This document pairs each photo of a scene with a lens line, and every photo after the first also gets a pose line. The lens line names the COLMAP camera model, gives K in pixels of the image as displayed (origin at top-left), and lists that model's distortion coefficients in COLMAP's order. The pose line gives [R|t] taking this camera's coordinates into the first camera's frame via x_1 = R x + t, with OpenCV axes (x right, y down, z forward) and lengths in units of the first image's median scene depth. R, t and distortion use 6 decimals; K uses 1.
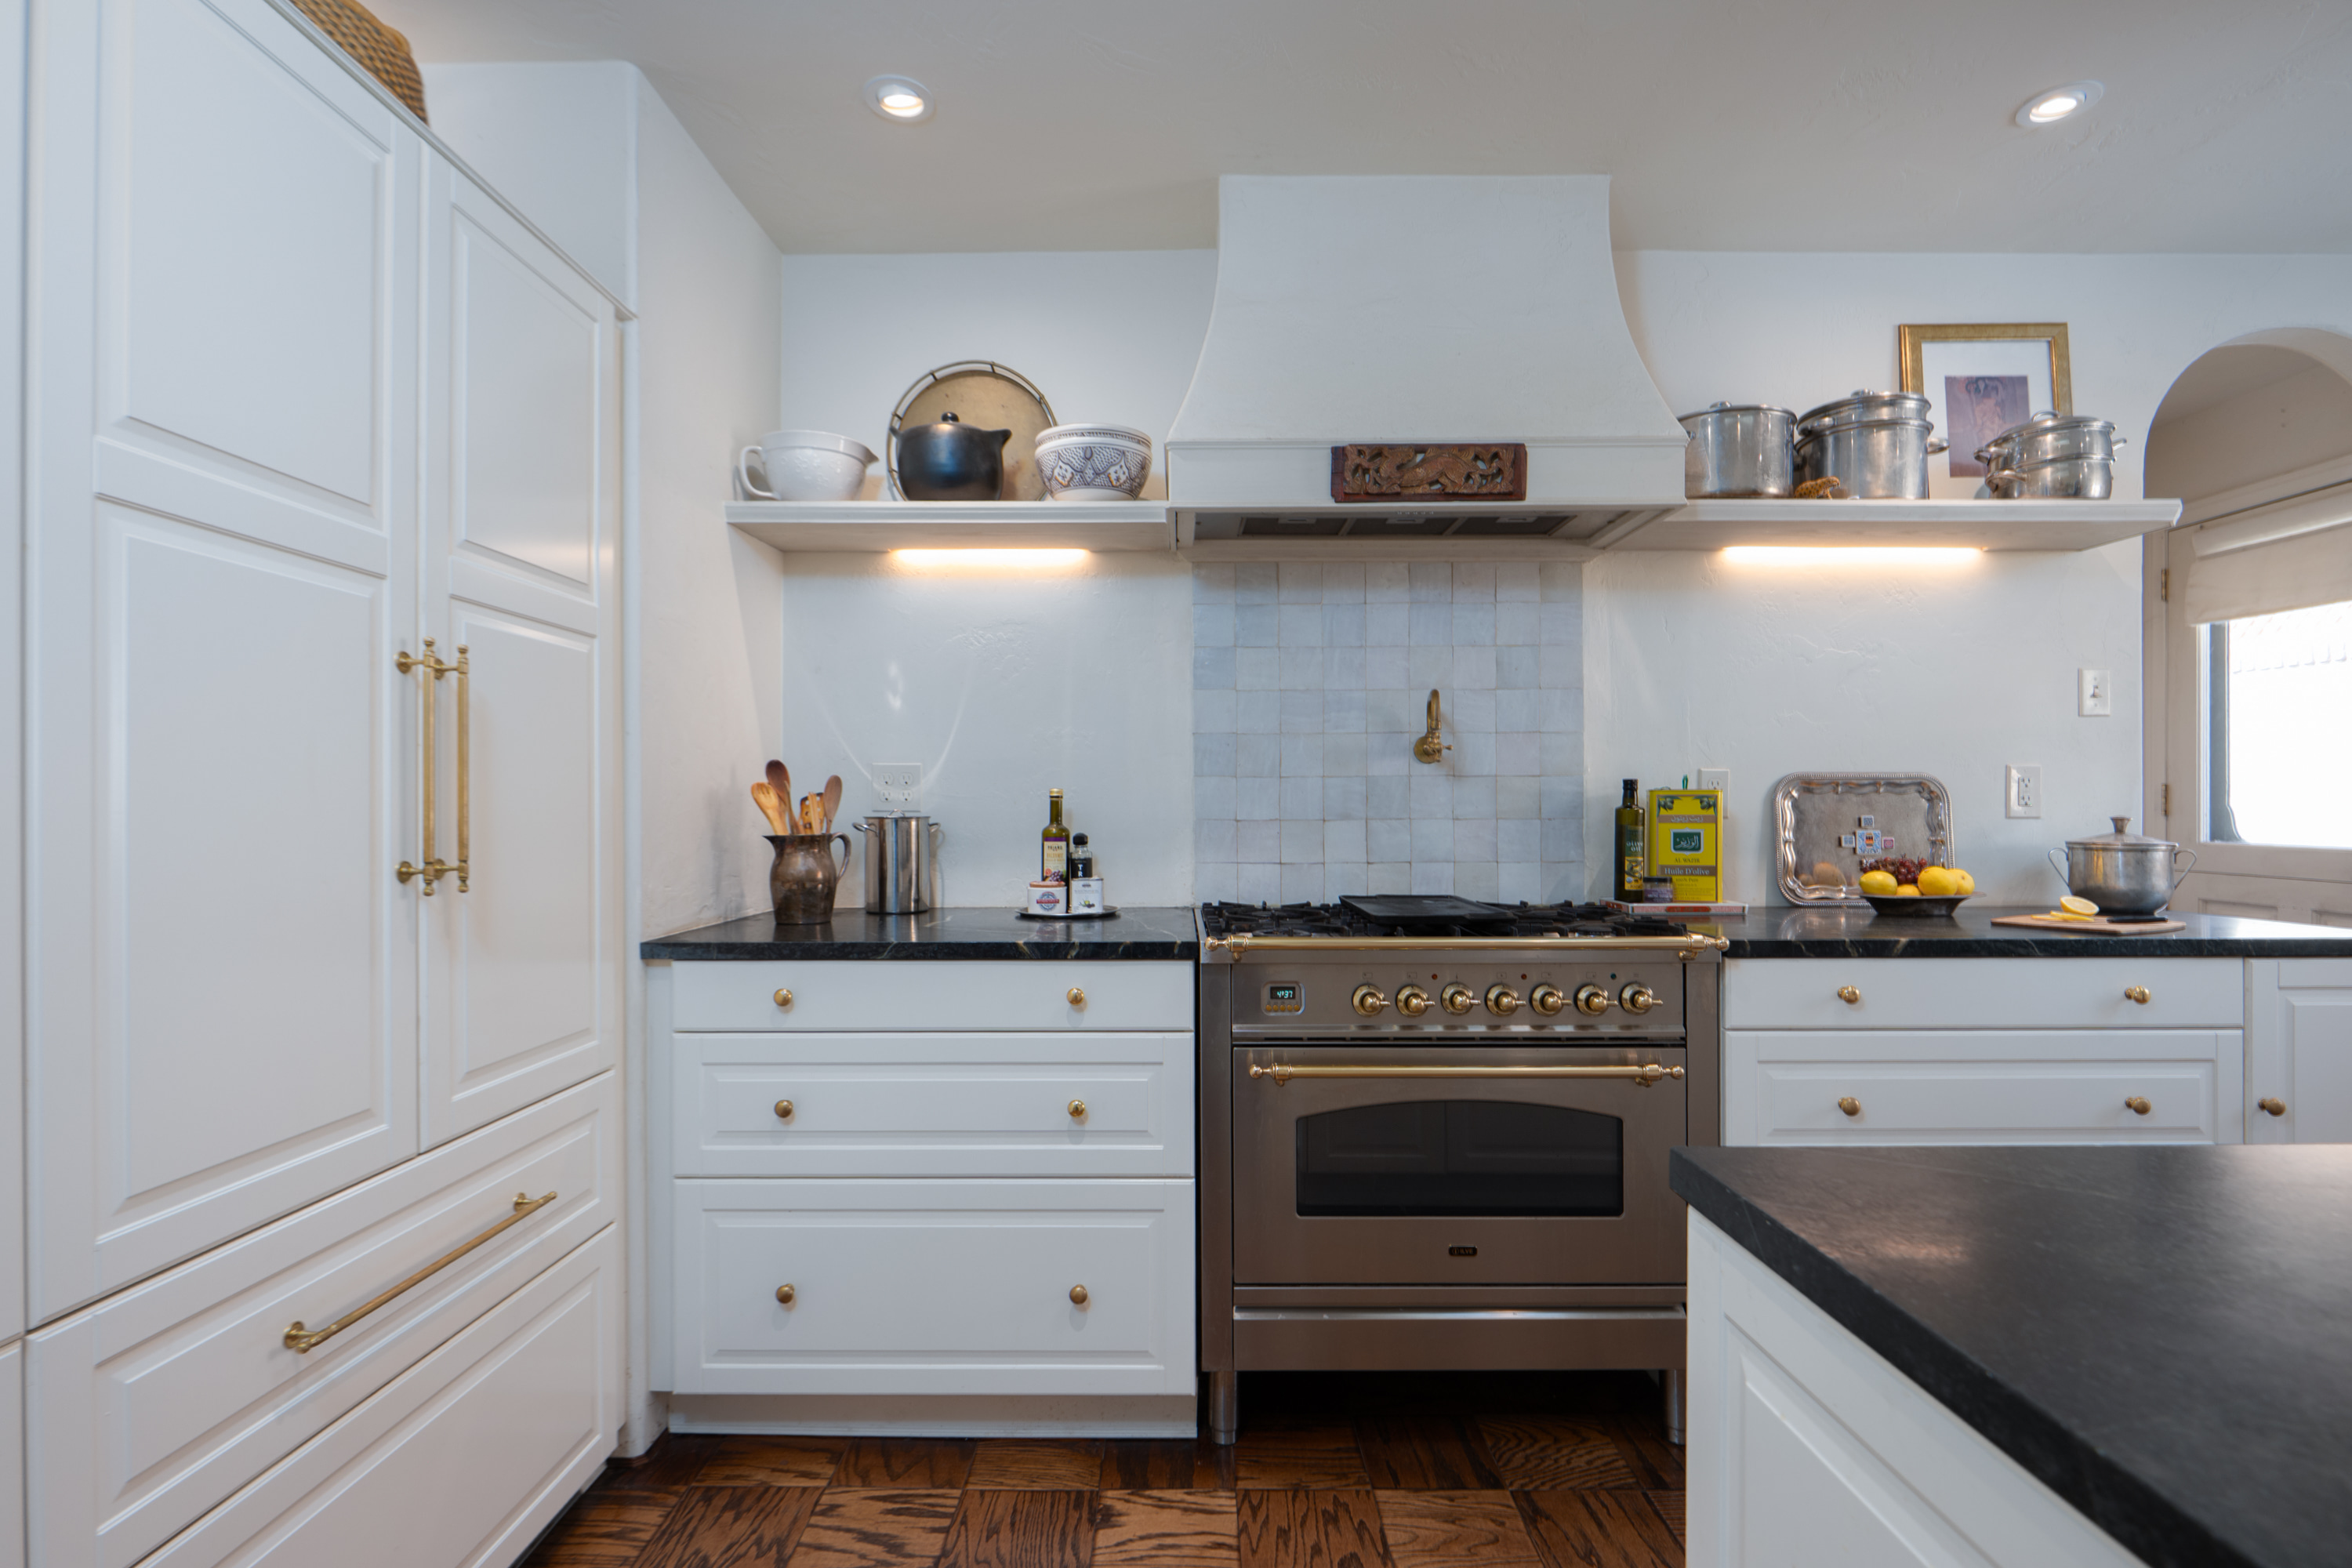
lens RADIAL K [[1087.0, 0, 1194.9], [0, 1087.0, 801.8], [0, 0, 1]] dist [-0.000085, -0.000209]
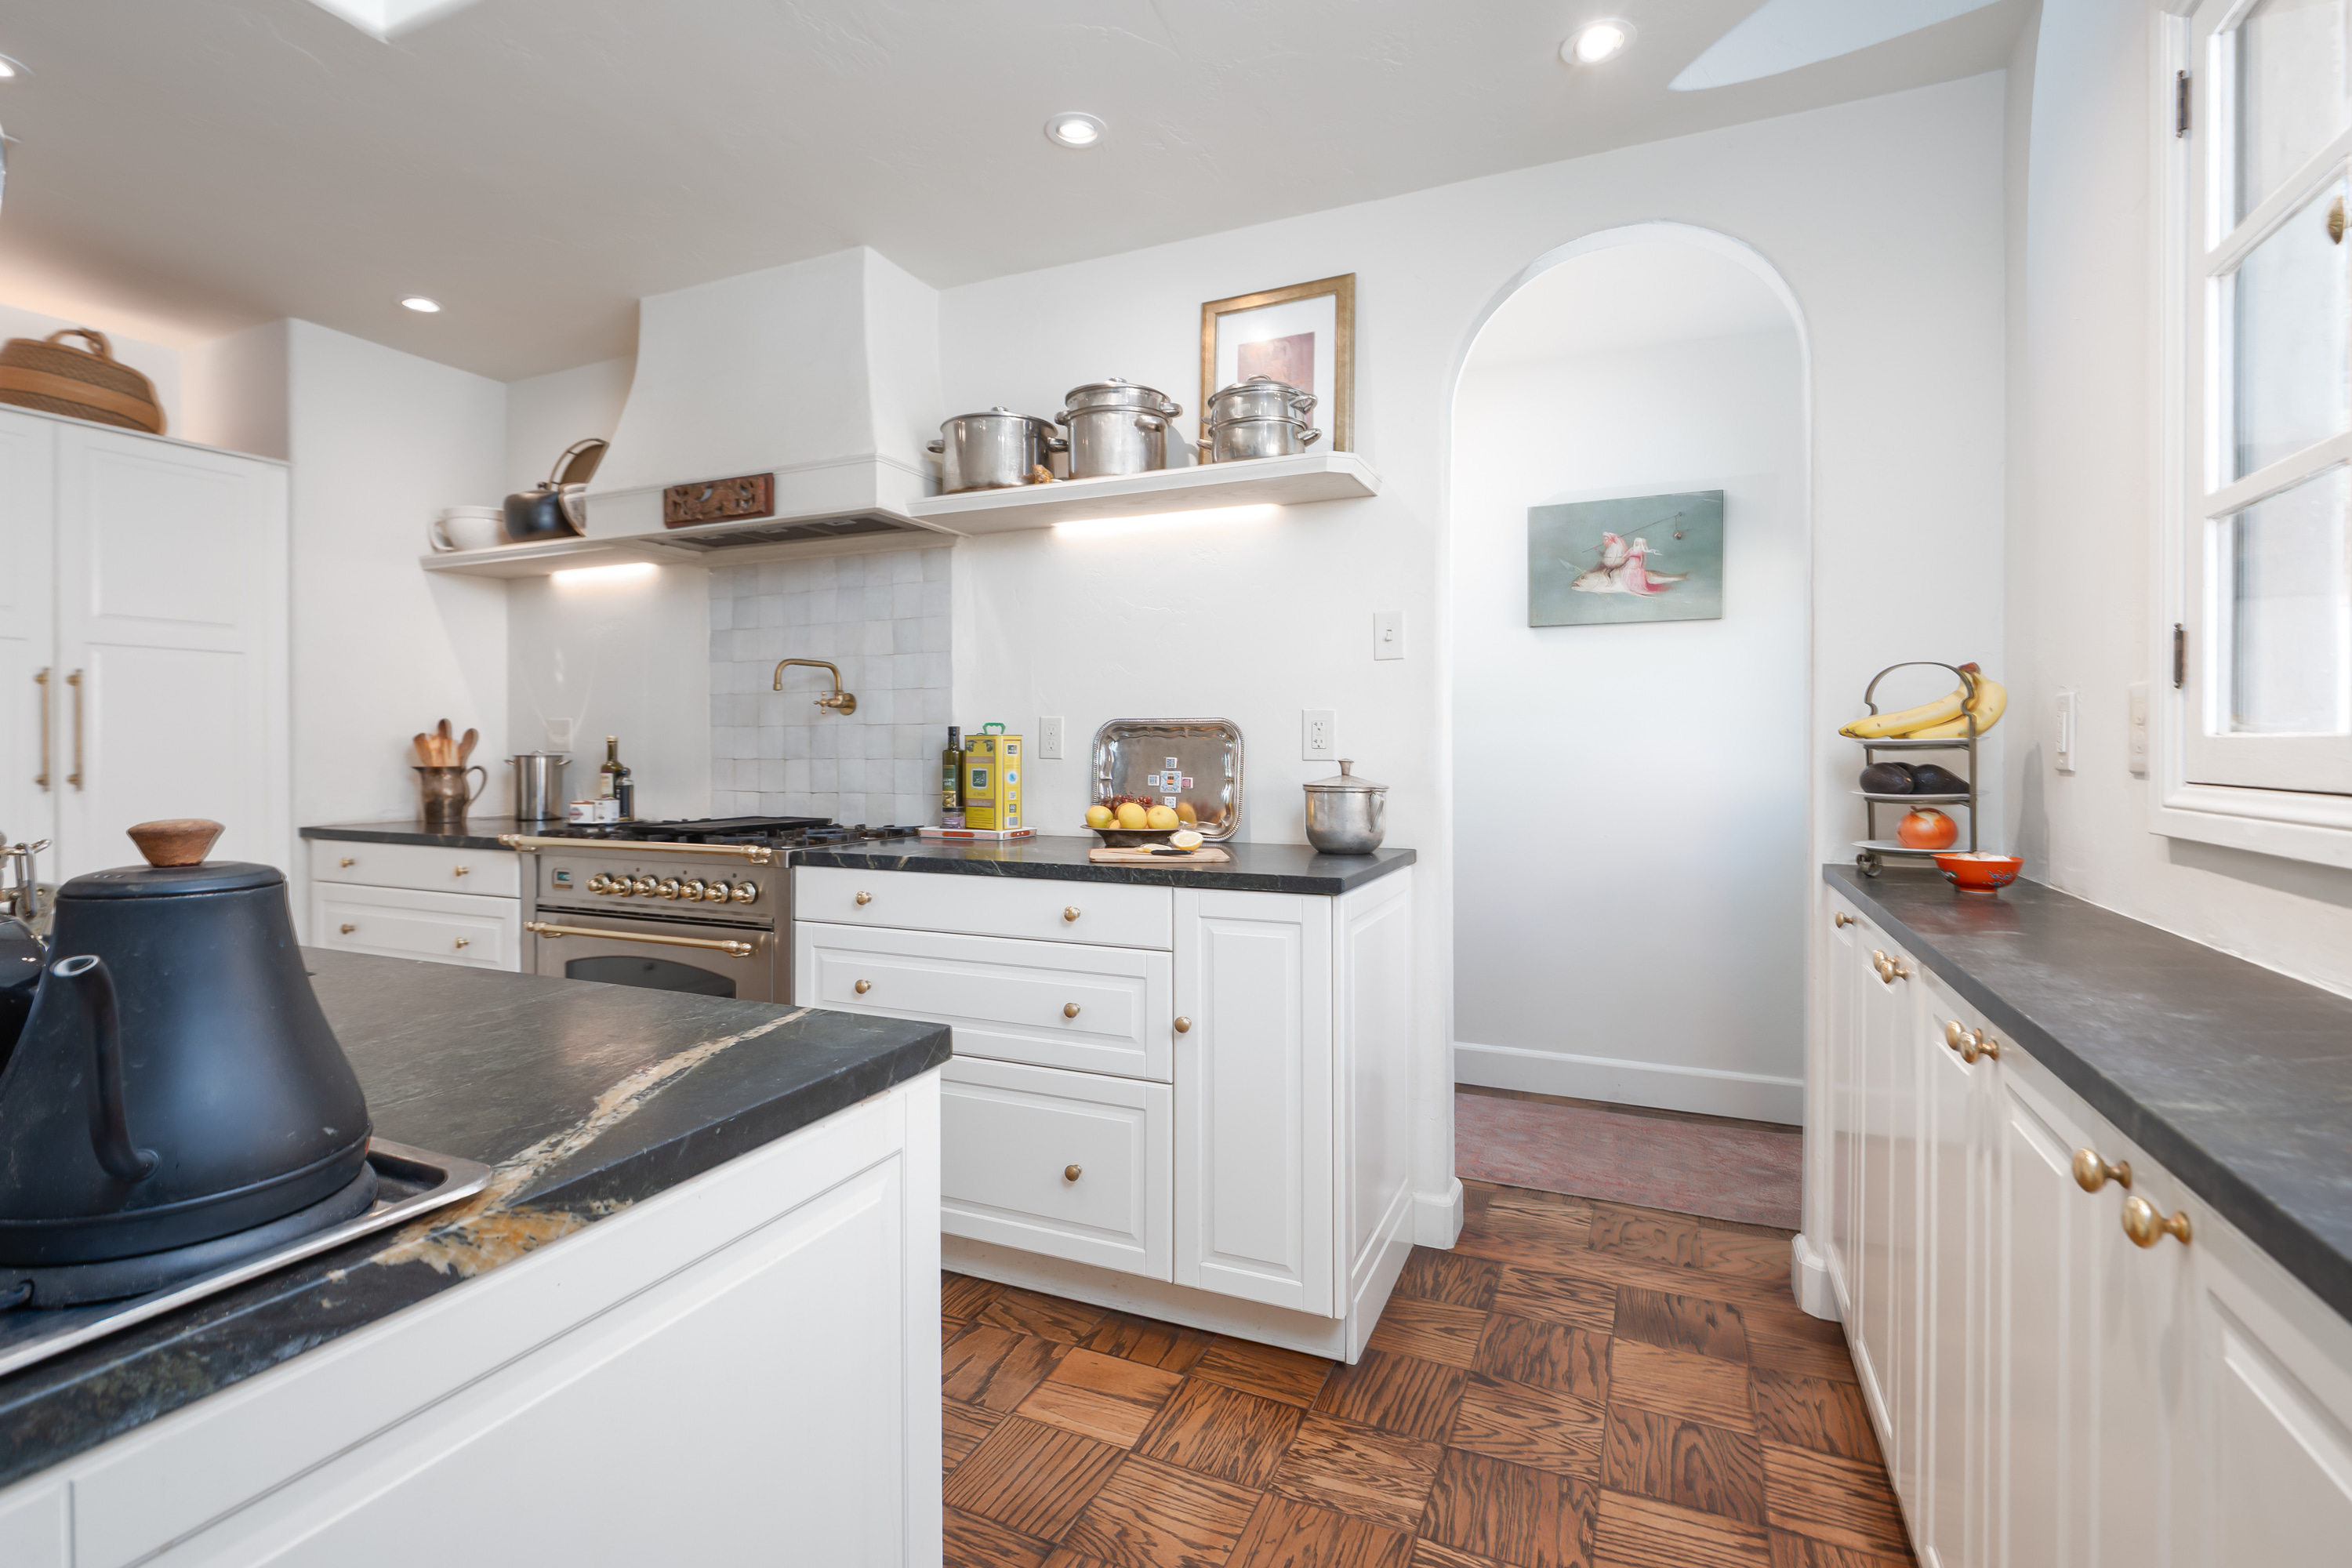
lens RADIAL K [[1090.0, 0, 1179.1], [0, 1090.0, 756.7], [0, 0, 1]] dist [-0.000756, -0.000170]
pose [[0.911678, 0.004605, -0.410879, 1.137346], [0.000677, 0.999919, 0.012708, -0.002525], [0.410904, -0.011863, 0.911601, -0.001142]]
